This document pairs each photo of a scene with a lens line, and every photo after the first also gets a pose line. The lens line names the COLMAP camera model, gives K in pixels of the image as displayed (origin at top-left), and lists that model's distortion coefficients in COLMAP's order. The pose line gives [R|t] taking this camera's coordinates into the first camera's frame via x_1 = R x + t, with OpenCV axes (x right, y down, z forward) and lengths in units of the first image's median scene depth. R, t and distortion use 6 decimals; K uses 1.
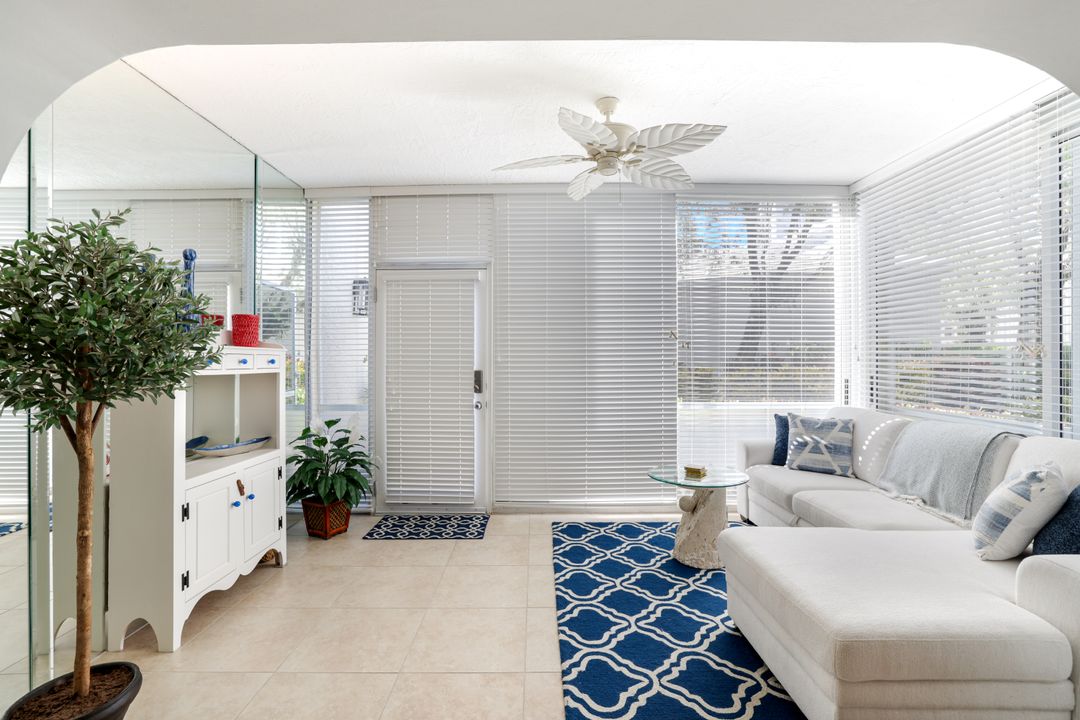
lens RADIAL K [[465.2, 0, 546.7], [0, 465.2, 354.1], [0, 0, 1]] dist [-0.033469, 0.000921]
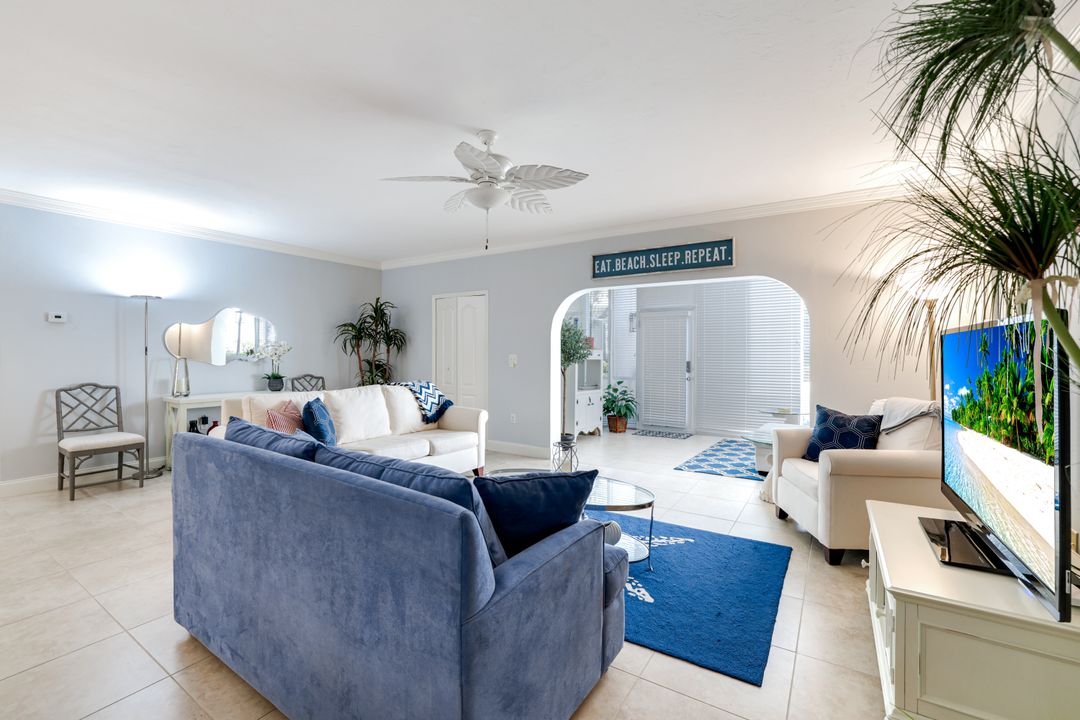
lens RADIAL K [[465.2, 0, 538.8], [0, 465.2, 351.2], [0, 0, 1]] dist [-0.033469, 0.000921]
pose [[0.831284, 0.009048, -0.555775, 0.460218], [-0.009265, 0.999954, 0.002422, -0.006827], [0.555771, 0.003135, 0.831329, -1.096140]]
